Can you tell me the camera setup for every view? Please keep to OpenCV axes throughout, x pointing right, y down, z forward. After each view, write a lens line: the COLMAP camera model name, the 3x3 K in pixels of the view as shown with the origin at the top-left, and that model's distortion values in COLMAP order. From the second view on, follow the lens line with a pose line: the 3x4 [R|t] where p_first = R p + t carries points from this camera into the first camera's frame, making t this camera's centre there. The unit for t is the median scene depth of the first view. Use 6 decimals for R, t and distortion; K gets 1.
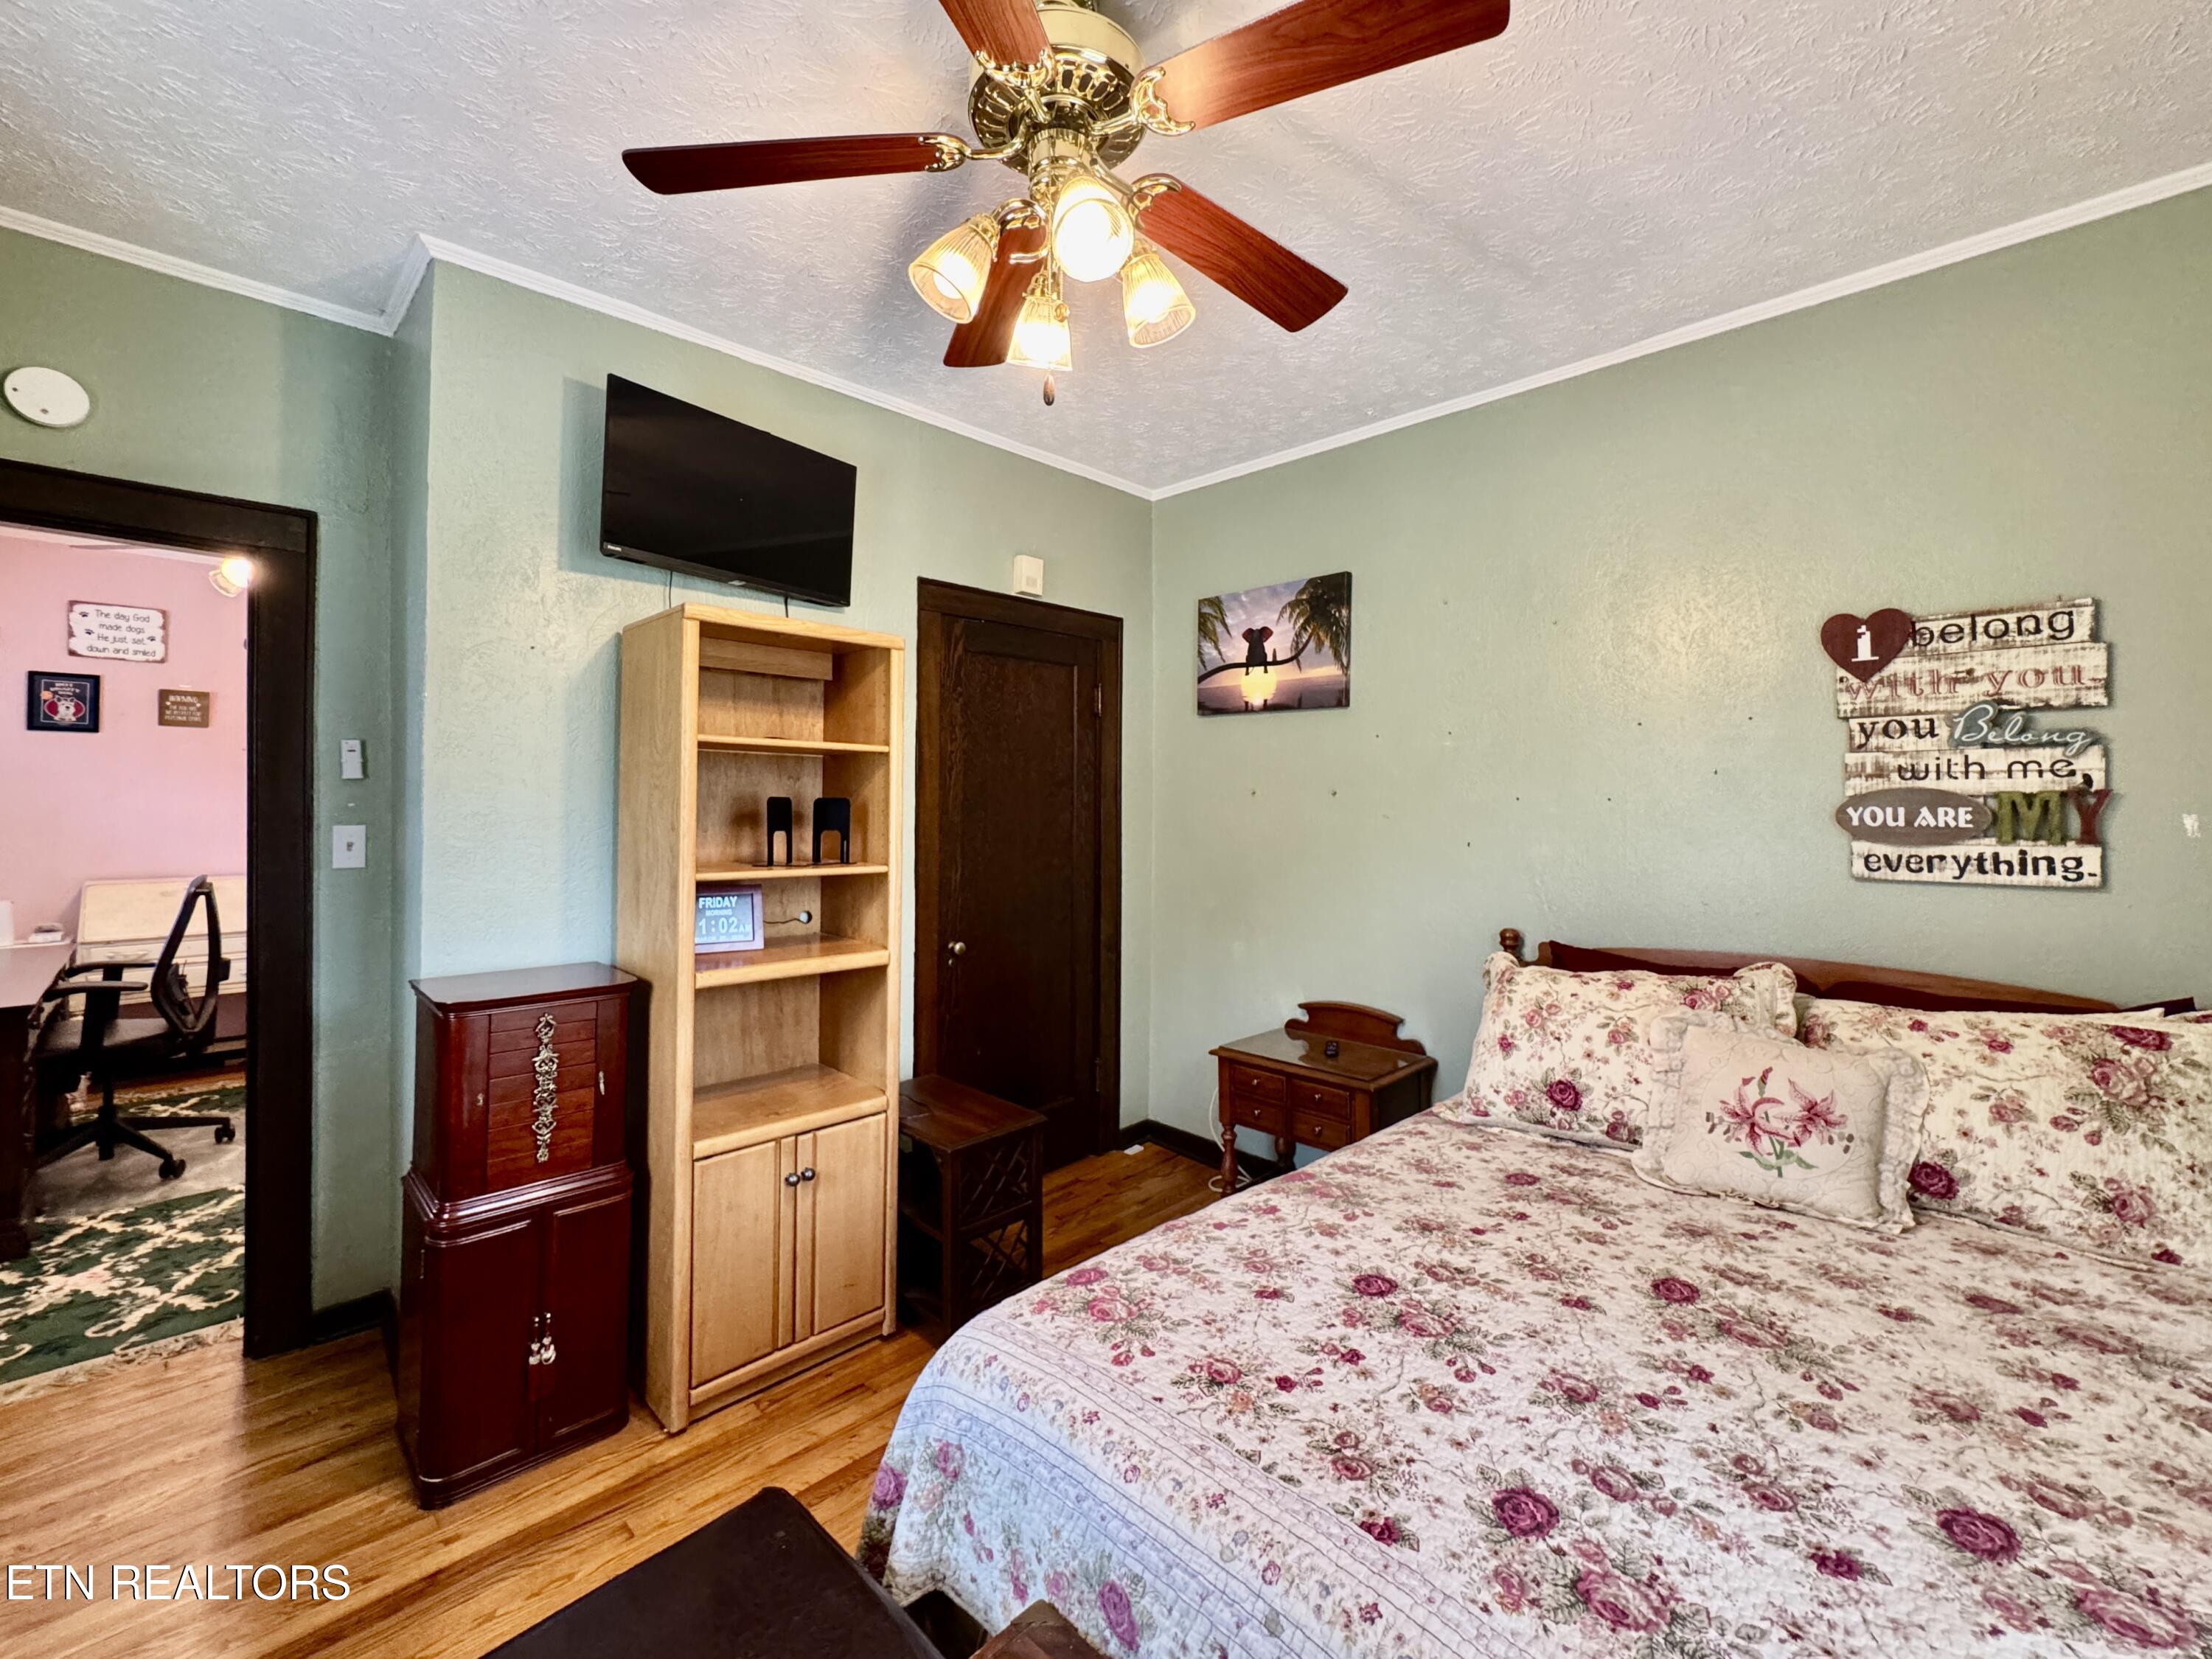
lens RADIAL K [[928.1, 0, 1108.7], [0, 928.1, 790.4], [0, 0, 1]] dist [0.000093, 0.000065]
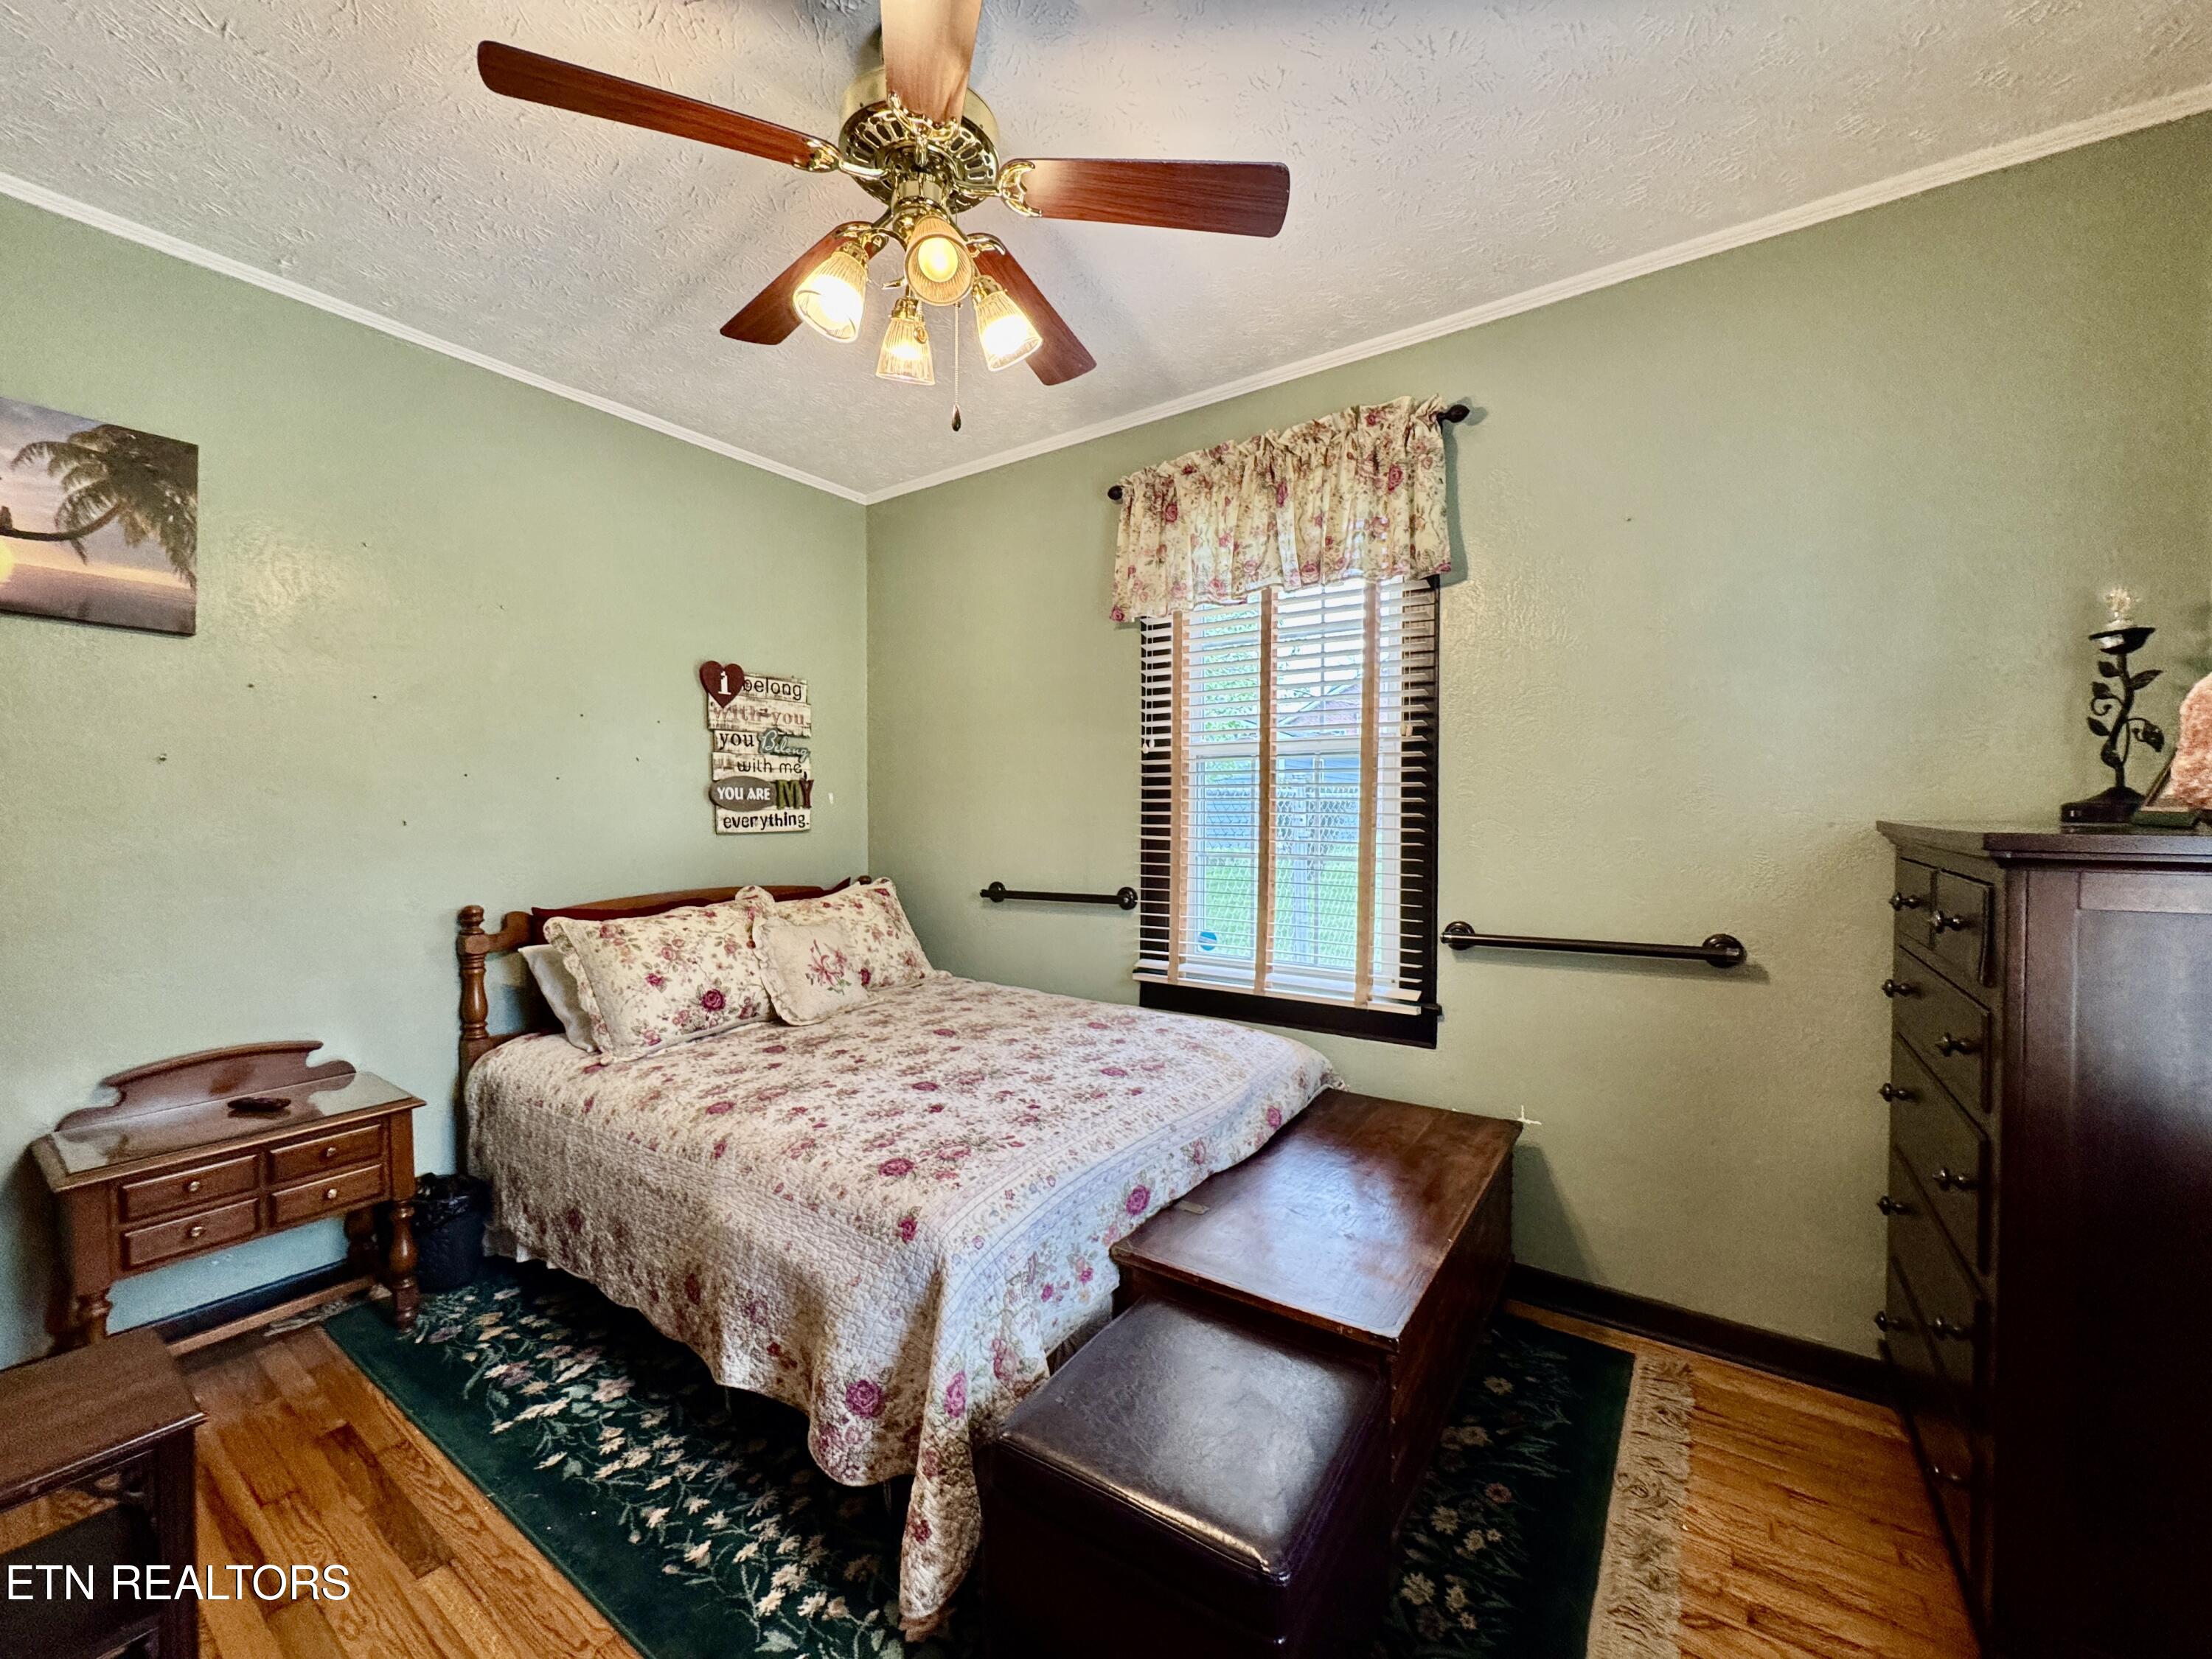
lens RADIAL K [[882.6, 0, 1106.0], [0, 882.6, 829.5], [0, 0, 1]] dist [0.002070, 0.000534]
pose [[-0.176446, -0.024752, 0.983999, -0.821597], [-0.012613, 0.999659, 0.022884, 0.049578], [-0.984230, -0.008374, -0.176698, 0.666867]]
